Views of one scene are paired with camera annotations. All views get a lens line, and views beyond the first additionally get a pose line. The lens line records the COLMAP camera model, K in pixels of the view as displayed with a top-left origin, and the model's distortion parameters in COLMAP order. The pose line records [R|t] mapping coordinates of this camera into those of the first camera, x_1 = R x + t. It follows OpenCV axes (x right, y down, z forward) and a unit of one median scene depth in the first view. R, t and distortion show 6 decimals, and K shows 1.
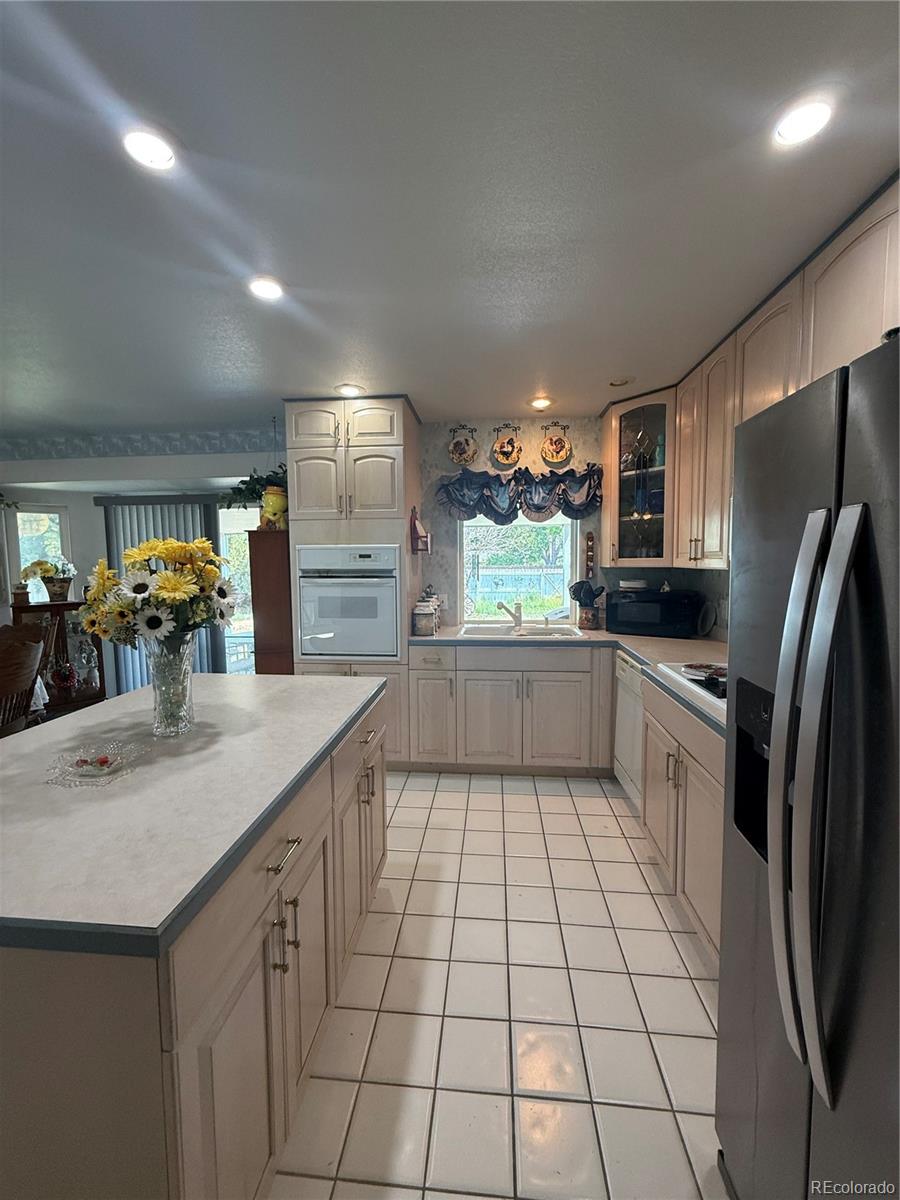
lens RADIAL K [[478.2, 0, 452.2], [0, 478.2, 596.2], [0, 0, 1]] dist [0.000412, 0.000108]
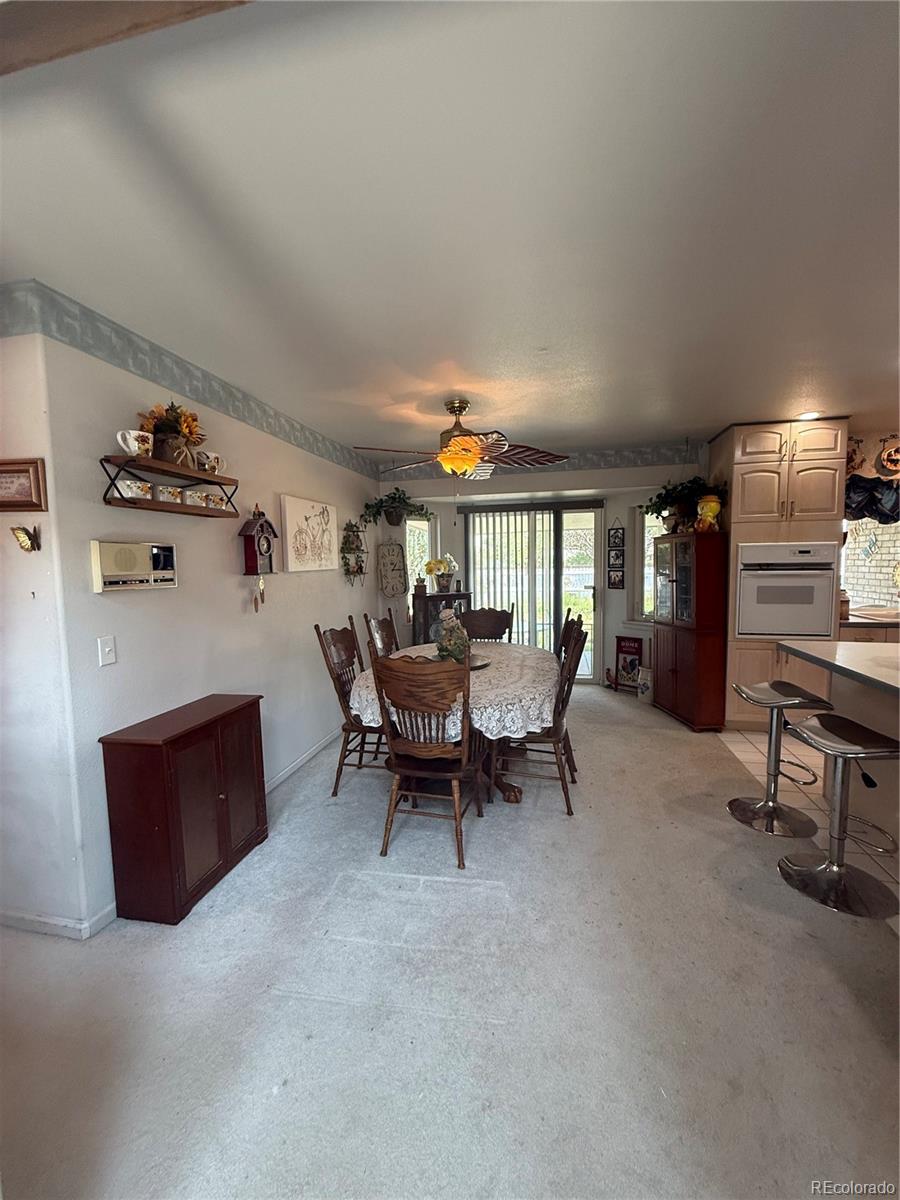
lens RADIAL K [[478.2, 0, 452.2], [0, 478.2, 596.2], [0, 0, 1]] dist [0.000412, 0.000108]
pose [[0.993068, 0.000587, -0.117536, -0.905983], [-0.000603, 1.000000, -0.000103, 0.027390], [0.117536, 0.000173, 0.993069, -0.288214]]
